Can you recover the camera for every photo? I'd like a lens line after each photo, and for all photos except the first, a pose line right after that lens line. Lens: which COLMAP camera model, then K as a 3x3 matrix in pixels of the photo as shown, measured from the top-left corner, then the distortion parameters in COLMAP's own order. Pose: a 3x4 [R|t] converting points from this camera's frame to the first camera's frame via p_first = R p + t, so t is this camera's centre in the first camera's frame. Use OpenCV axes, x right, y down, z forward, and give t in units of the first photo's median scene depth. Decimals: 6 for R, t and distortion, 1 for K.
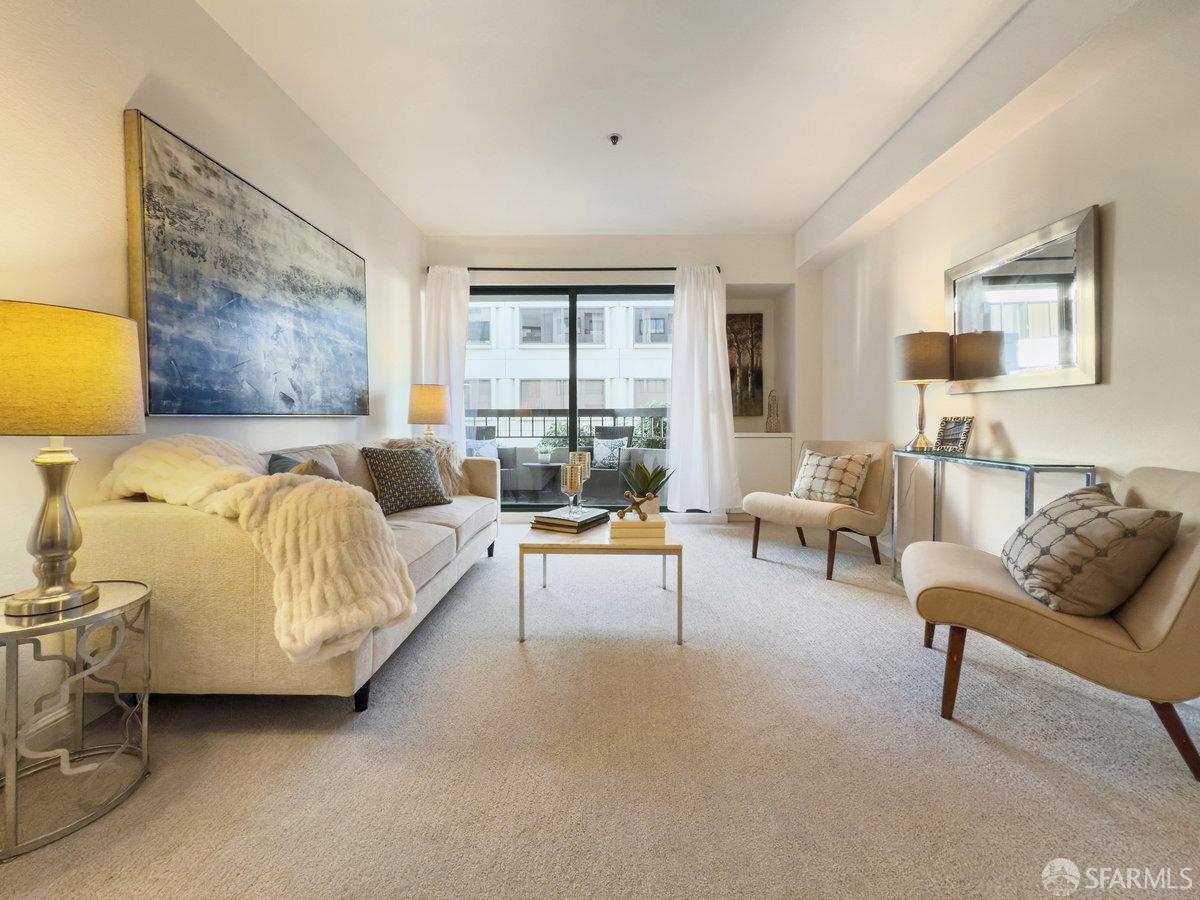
lens RADIAL K [[489.6, 0, 604.6], [0, 489.6, 426.1], [0, 0, 1]] dist [0.002538, -0.001364]
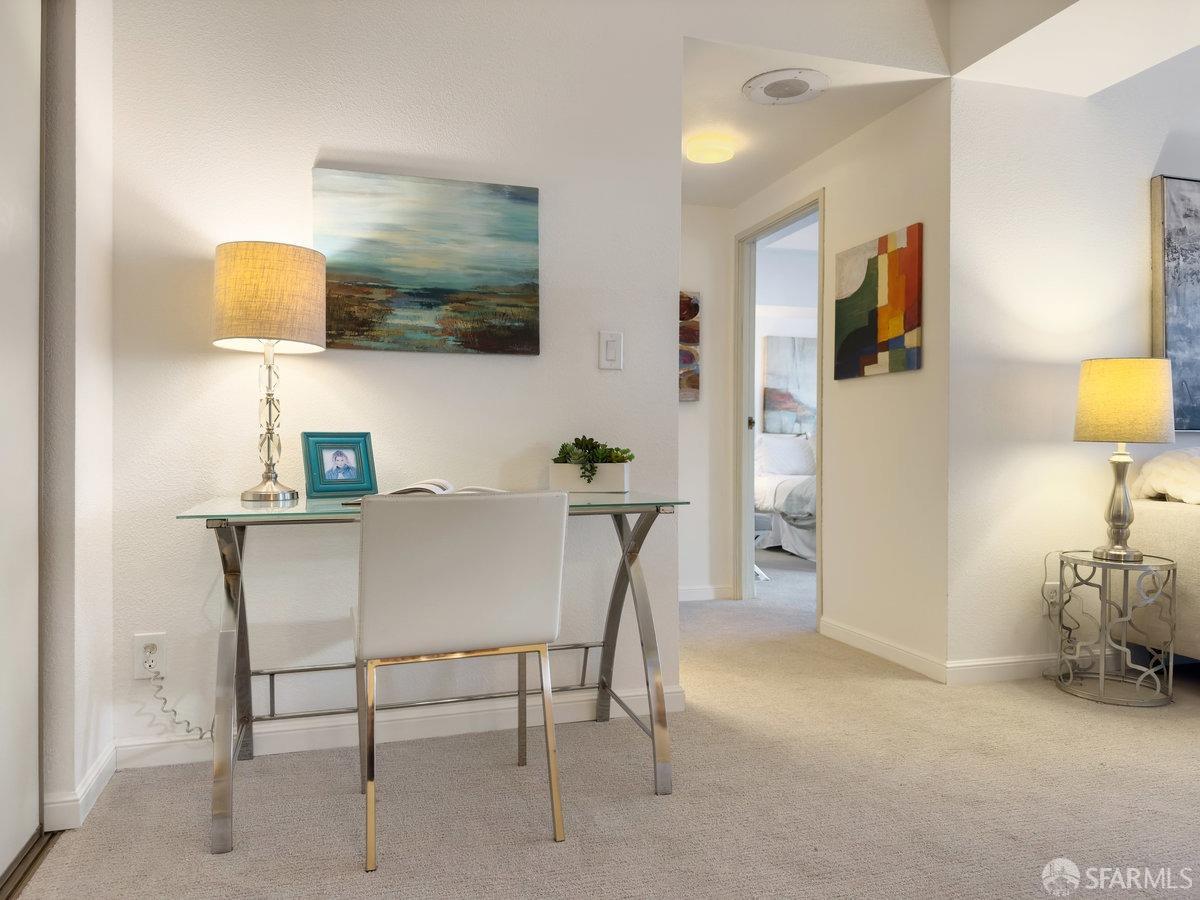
lens RADIAL K [[854.6, 0, 600.1], [0, 854.6, 445.0], [0, 0, 1]] dist [0.065086, -0.082396]
pose [[0.298479, 0.004255, -0.954407, 0.346903], [-0.014746, 0.999891, -0.000154, 0.017752], [0.954302, 0.014119, 0.298509, -0.491619]]
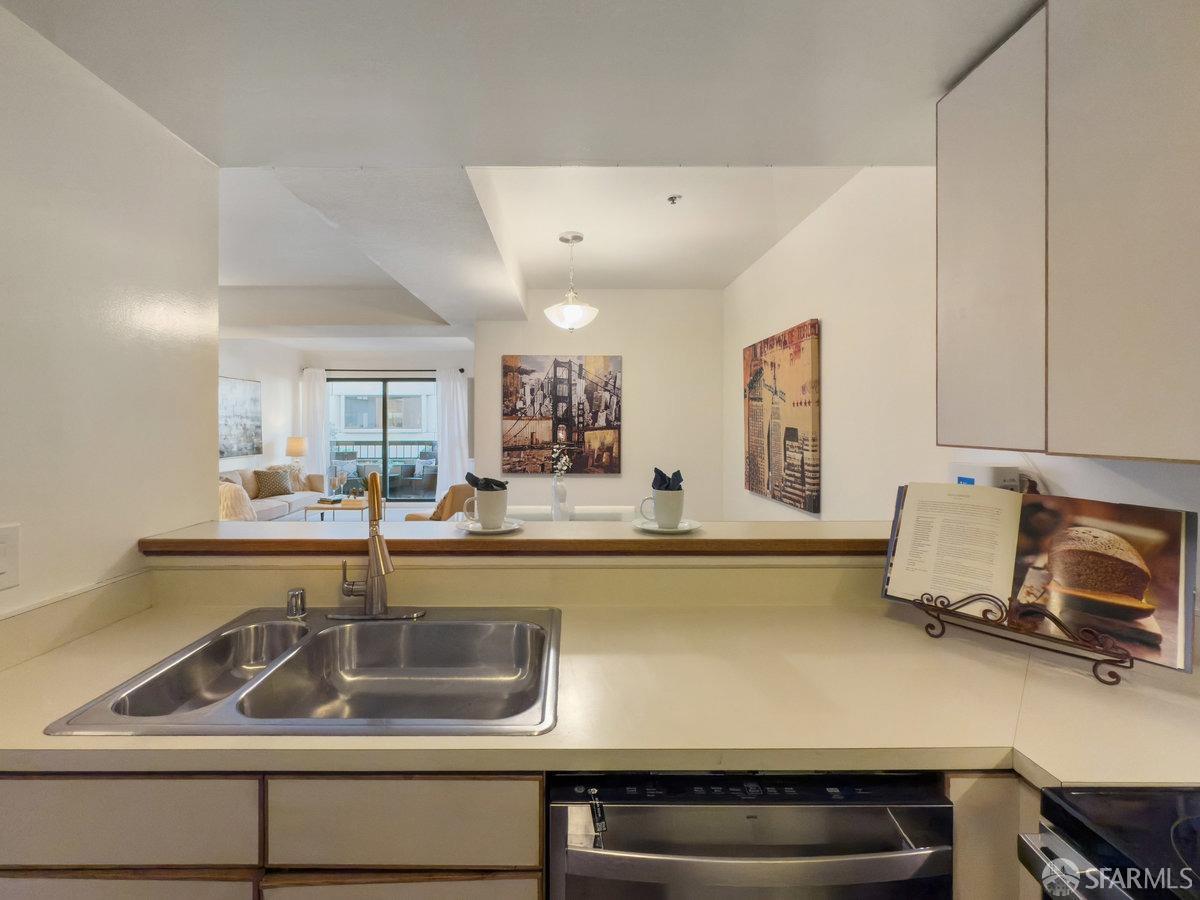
lens RADIAL K [[489.6, 0, 568.8], [0, 489.6, 435.1], [0, 0, 1]] dist [0.002538, -0.001364]
pose [[0.999892, 0.004080, 0.014122, 0.871913], [-0.004175, 0.999969, 0.006709, -0.130627], [-0.014094, -0.006767, 0.999878, -1.222702]]
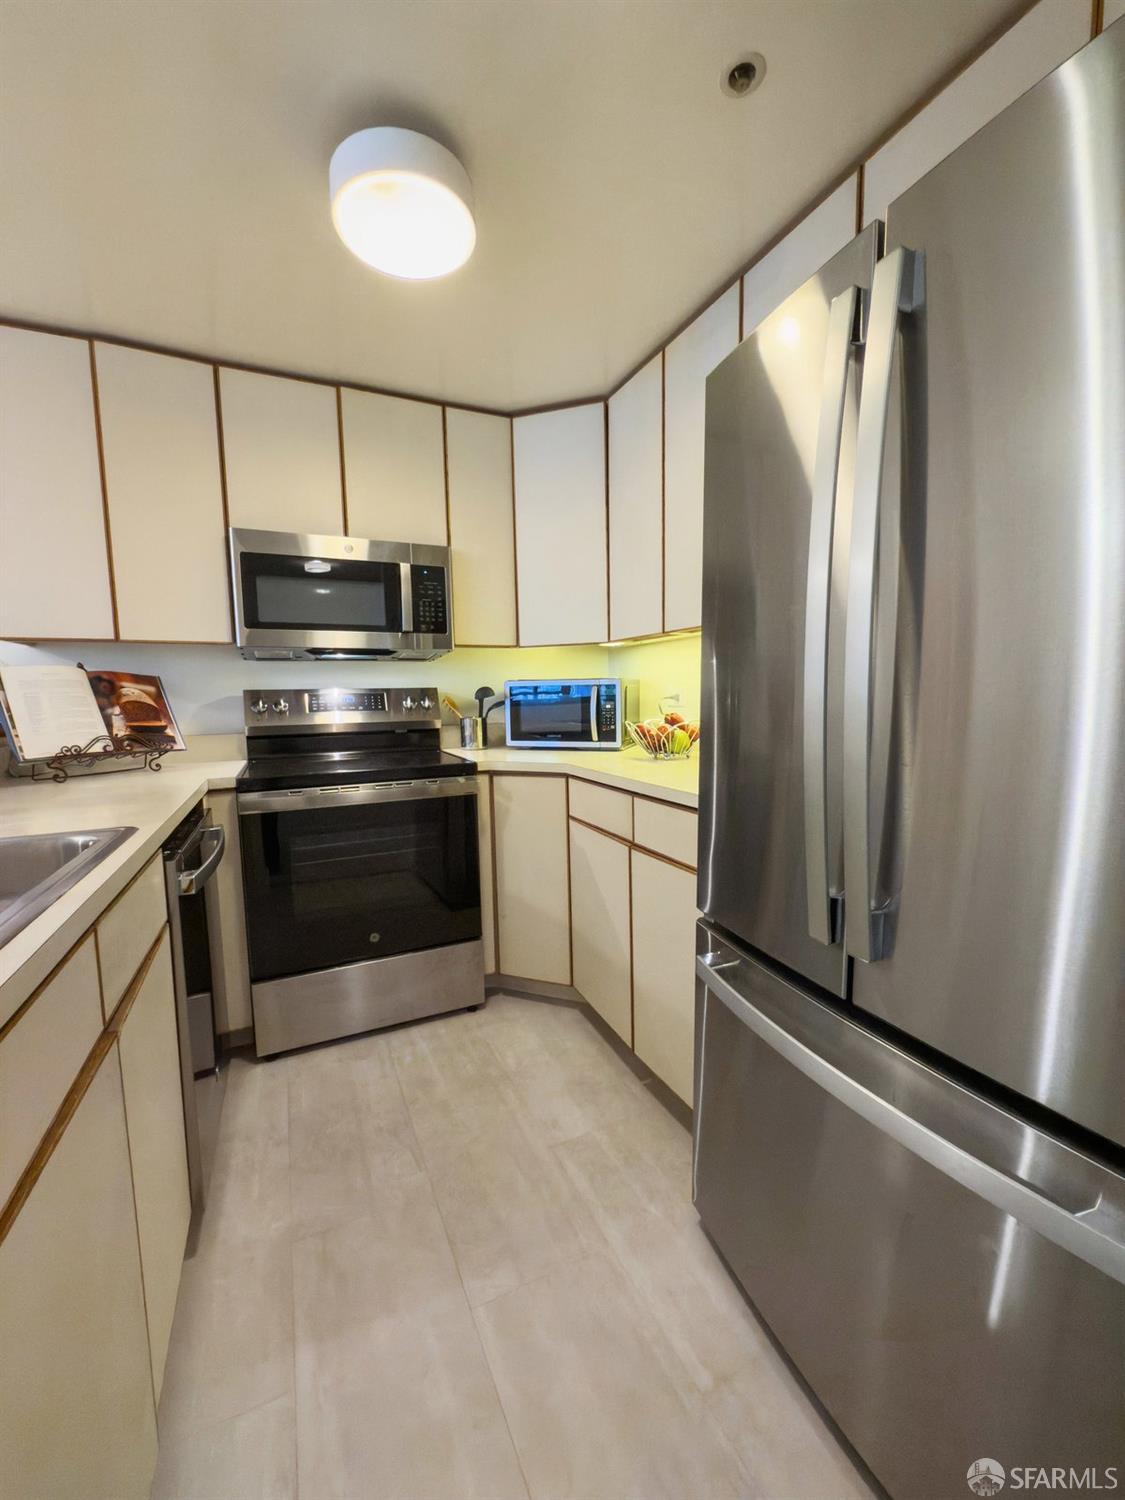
lens RADIAL K [[612.0, 0, 549.7], [0, 612.0, 746.5], [0, 0, 1]] dist [0.002538, -0.001364]
pose [[-0.422264, -0.063250, 0.904264, 0.421810], [0.028446, 0.996147, 0.082960, -0.051444], [-0.906026, 0.060754, -0.418838, -1.049738]]
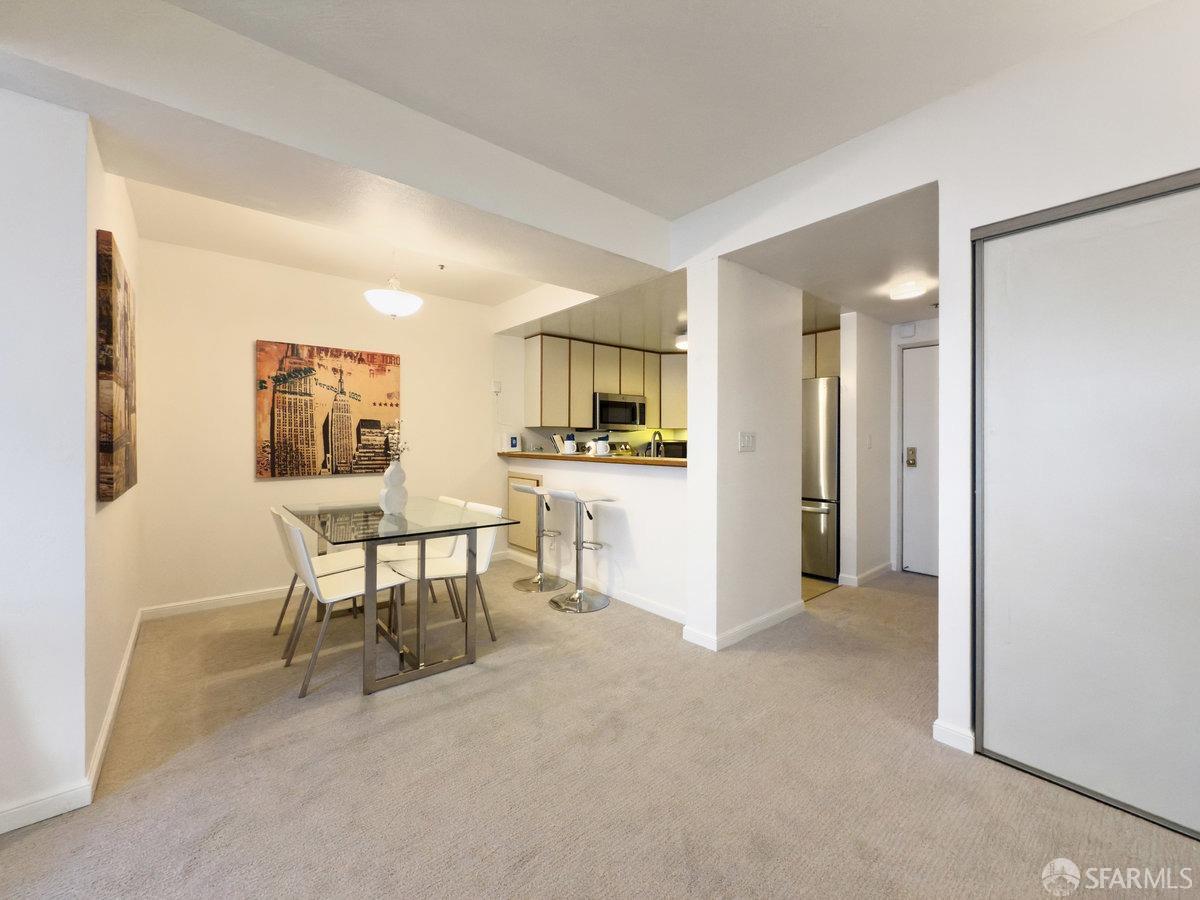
lens RADIAL K [[489.6, 0, 608.7], [0, 489.6, 439.1], [0, 0, 1]] dist [0.002538, -0.001364]
pose [[-0.656764, 0.005309, 0.754078, -0.138127], [0.010535, 0.999942, 0.002136, -0.082840], [-0.754023, 0.009347, -0.656782, 0.072950]]
